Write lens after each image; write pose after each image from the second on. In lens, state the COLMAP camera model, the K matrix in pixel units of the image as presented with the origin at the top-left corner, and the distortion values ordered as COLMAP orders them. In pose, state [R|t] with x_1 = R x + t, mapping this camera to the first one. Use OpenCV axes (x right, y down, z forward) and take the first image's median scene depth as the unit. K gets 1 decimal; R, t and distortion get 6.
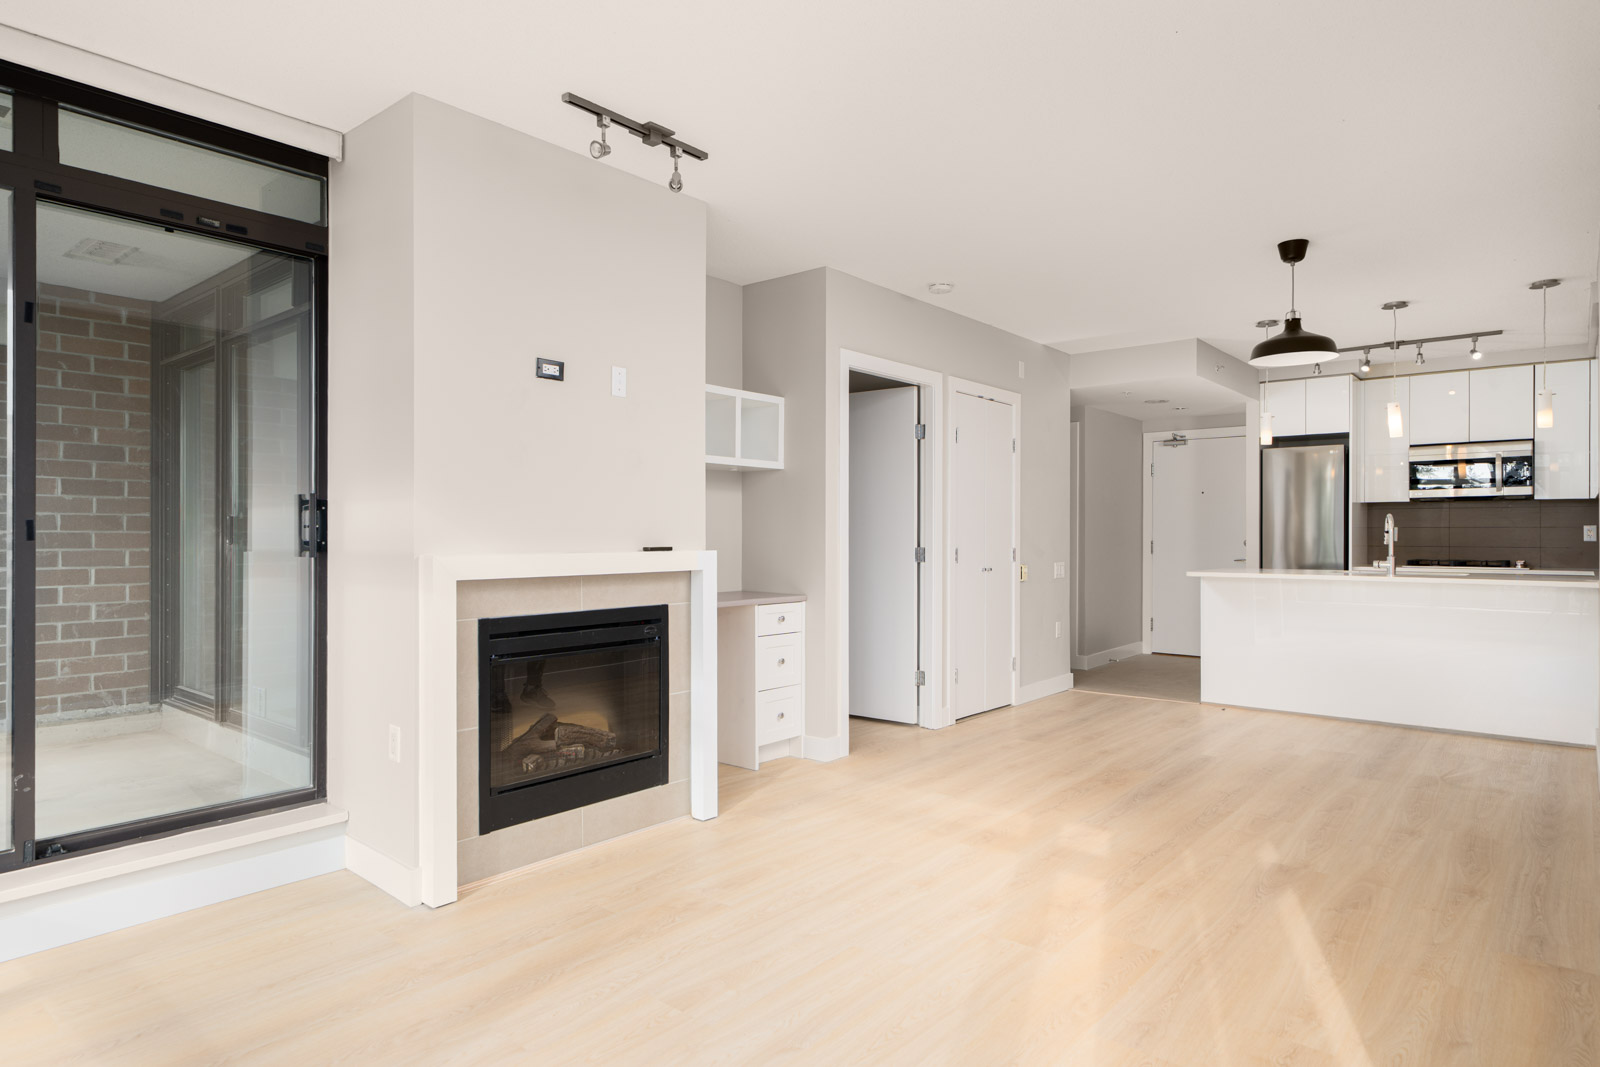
lens RADIAL K [[919.8, 0, 788.8], [0, 919.8, 535.3], [0, 0, 1]] dist [0.000301, 0.000765]
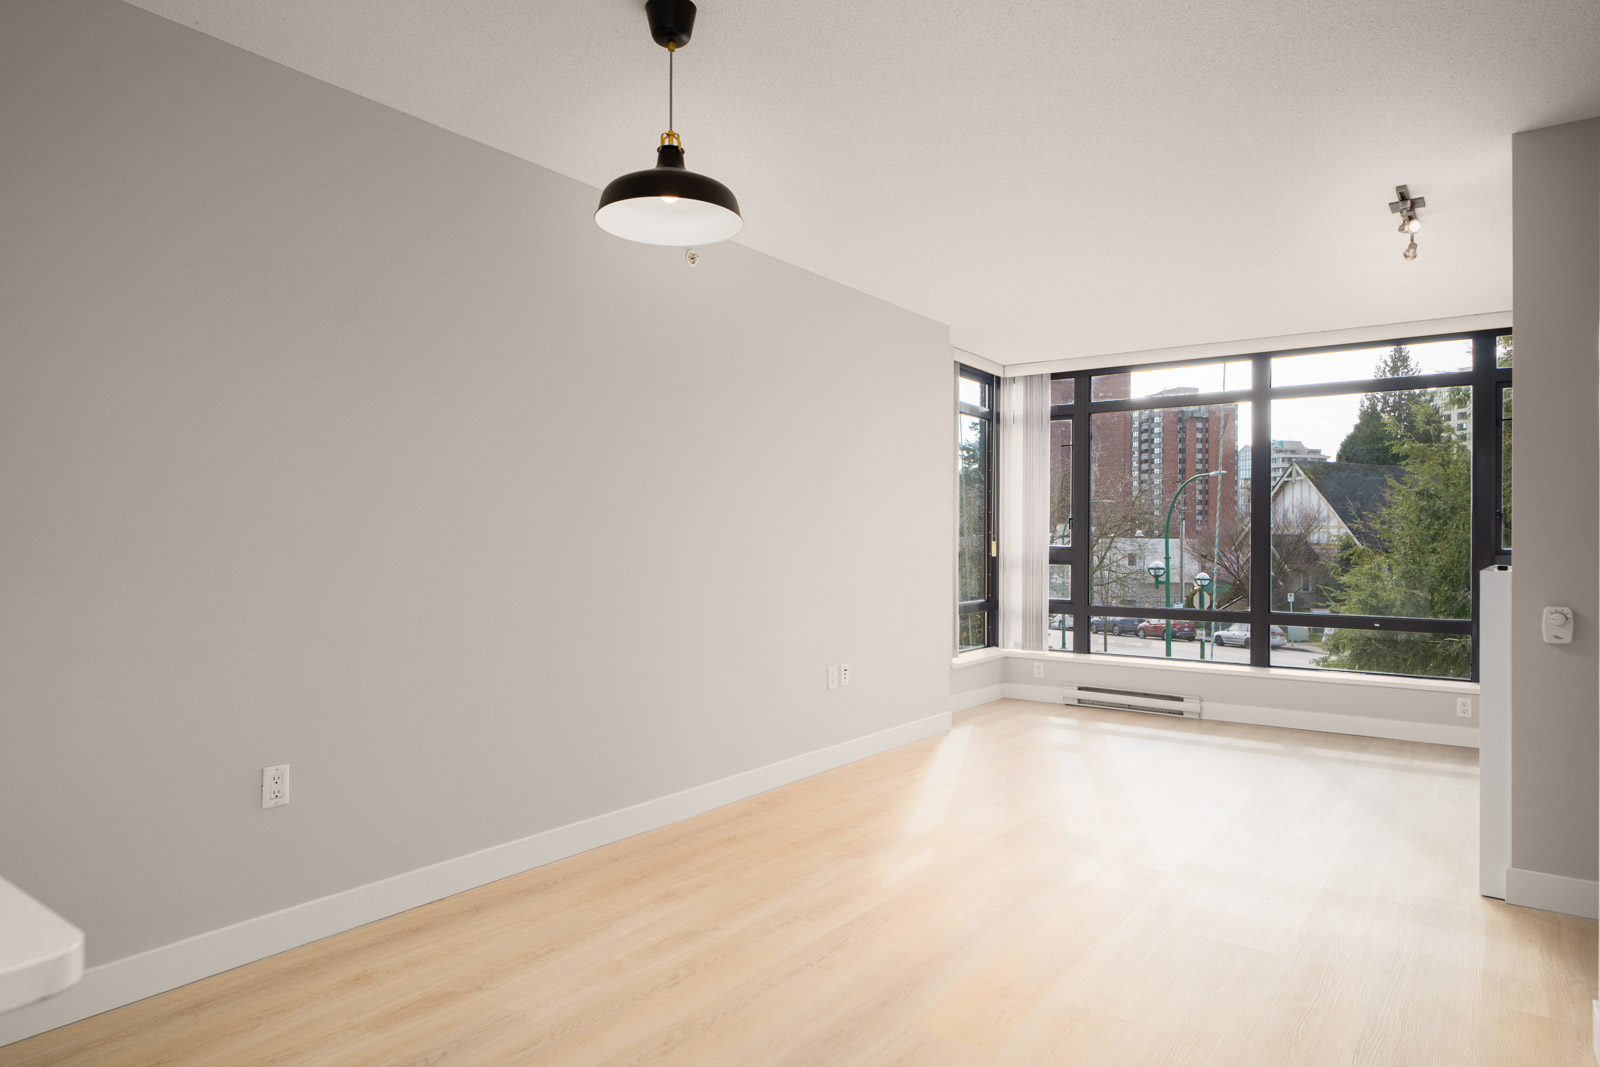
lens RADIAL K [[963.1, 0, 775.6], [0, 963.1, 543.3], [0, 0, 1]] dist [-0.021868, 0.002541]
pose [[-0.998610, -0.005286, -0.052437, 0.640196], [-0.005476, 0.999979, 0.003478, -0.009023], [0.052418, 0.003760, -0.998618, 1.948026]]
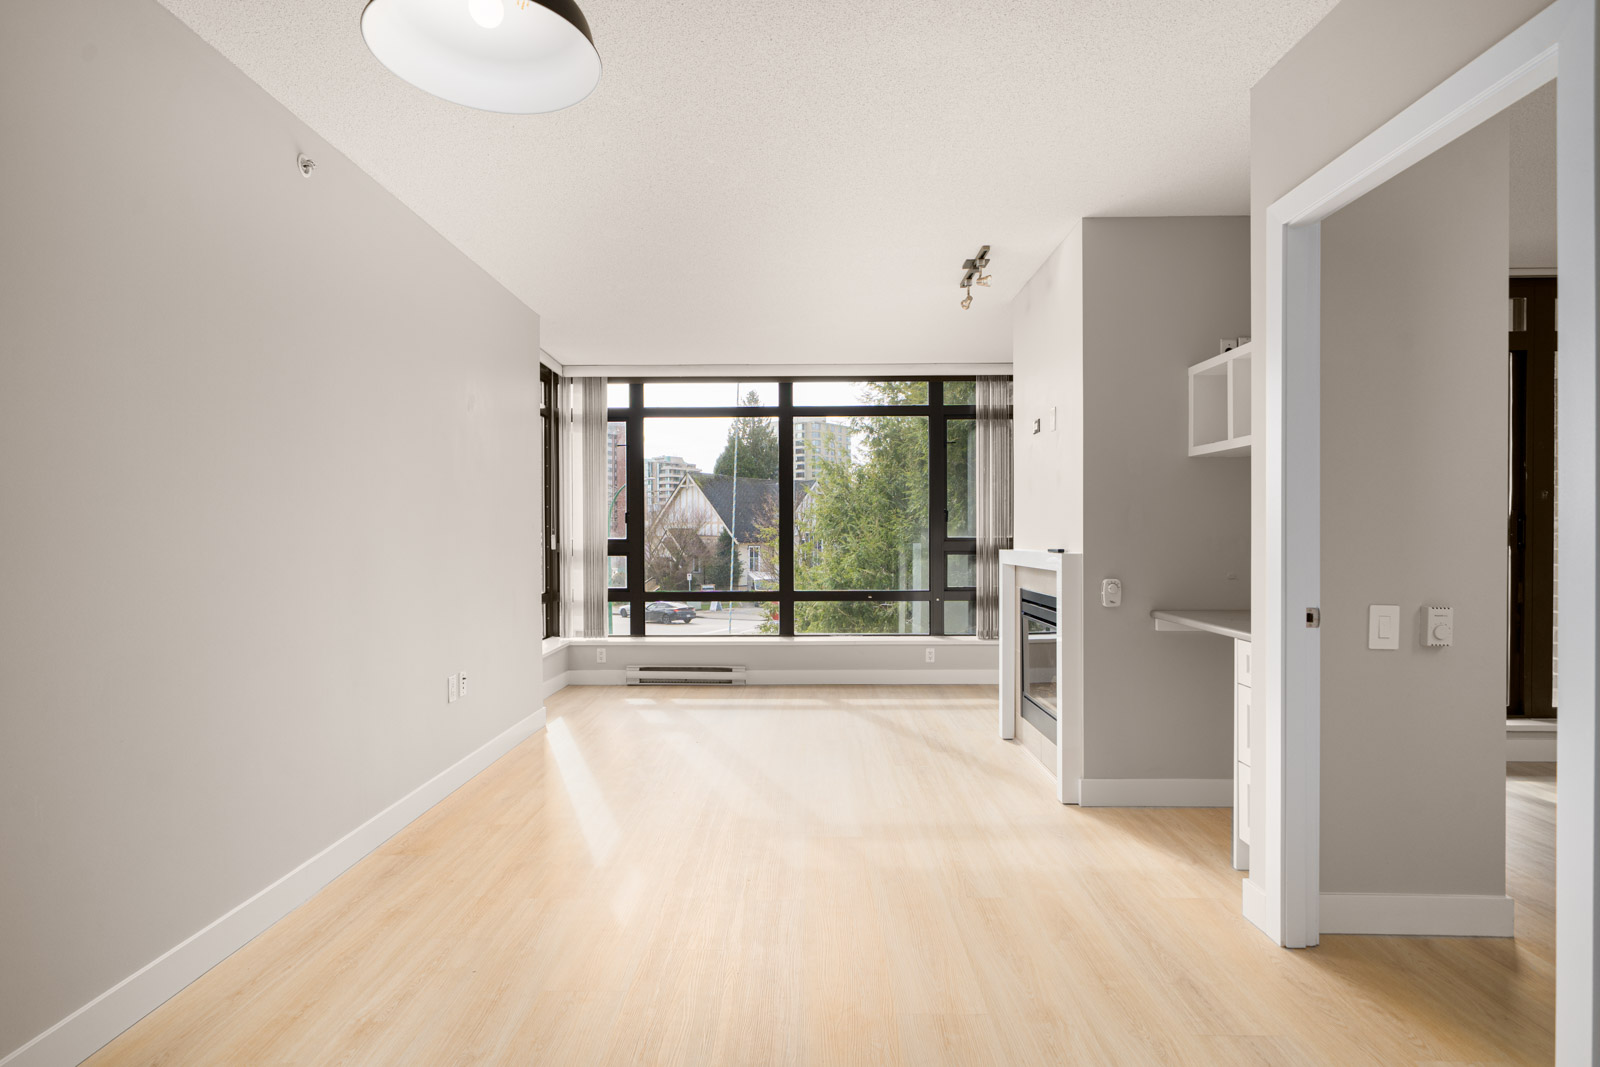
lens RADIAL K [[826.0, 0, 790.0], [0, 826.0, 541.6], [0, 0, 1]] dist [-0.000056, 0.002430]
pose [[-0.773534, 0.007405, -0.633712, 0.825545], [0.002962, 0.999963, 0.008069, -0.006702], [0.633748, 0.004365, -0.773527, 1.650029]]
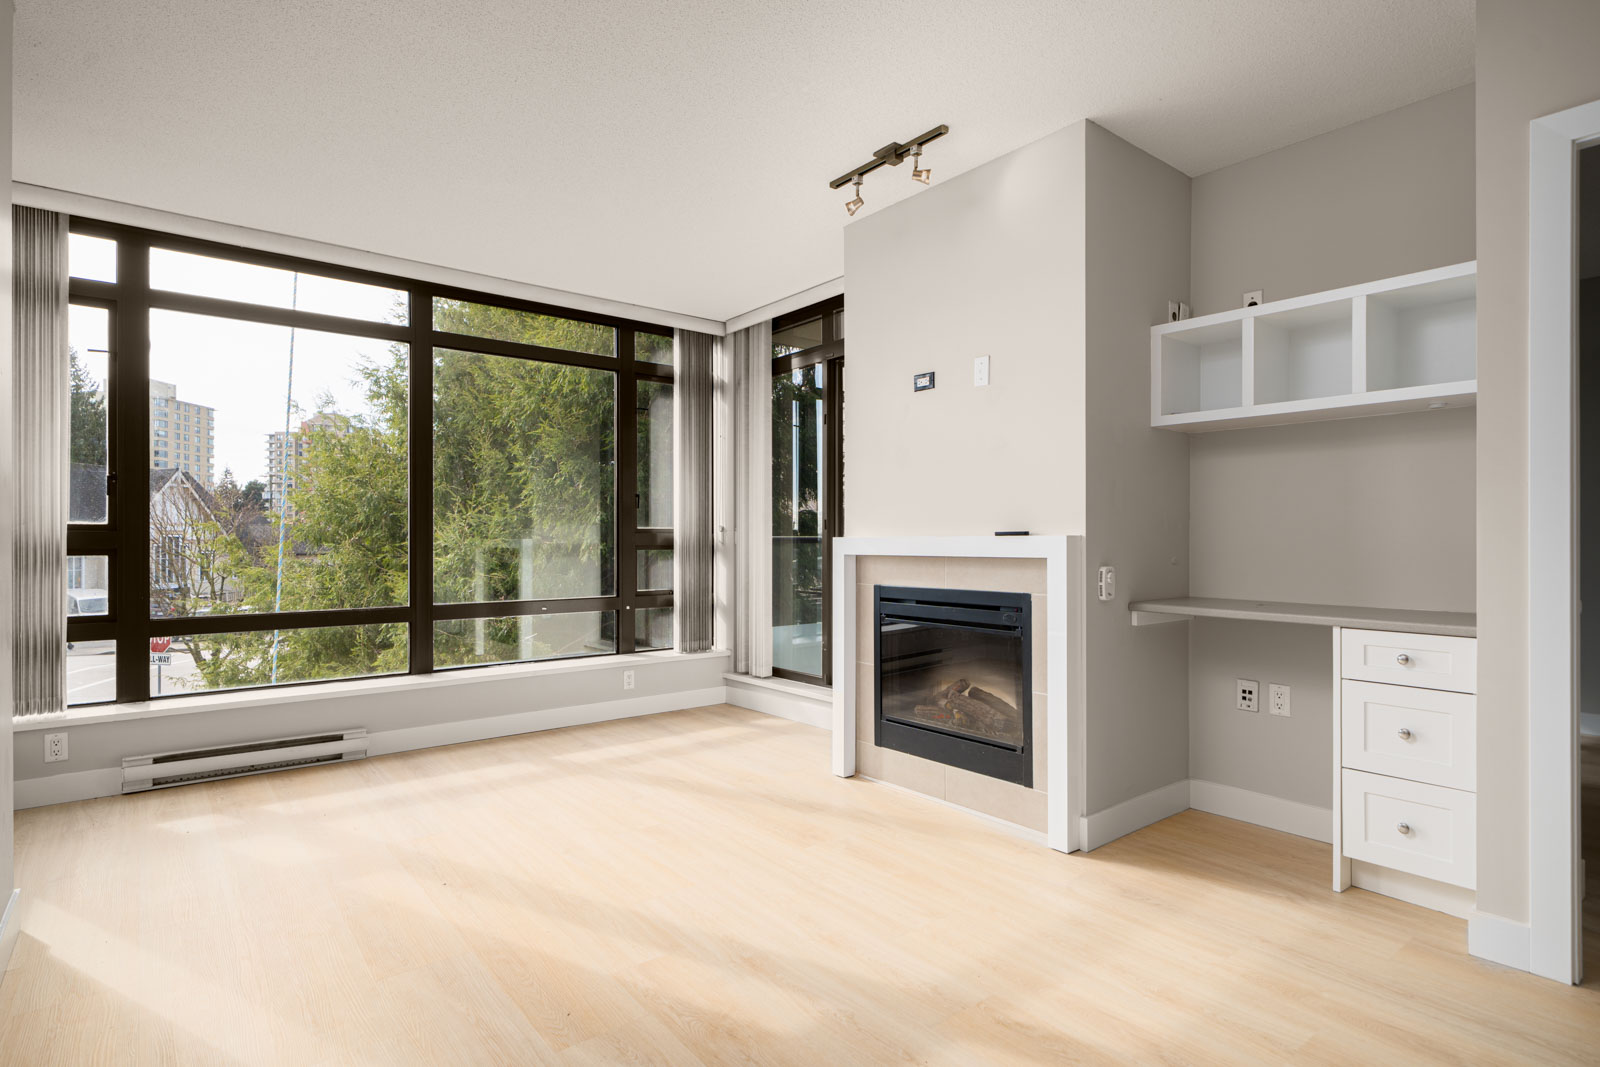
lens RADIAL K [[826.0, 0, 795.7], [0, 826.0, 537.7], [0, 0, 1]] dist [-0.000056, 0.002430]
pose [[-0.193230, -0.003391, -0.981148, 0.758722], [-0.000052, 0.999994, -0.003446, 0.022766], [0.981154, -0.000615, -0.193229, 0.969804]]
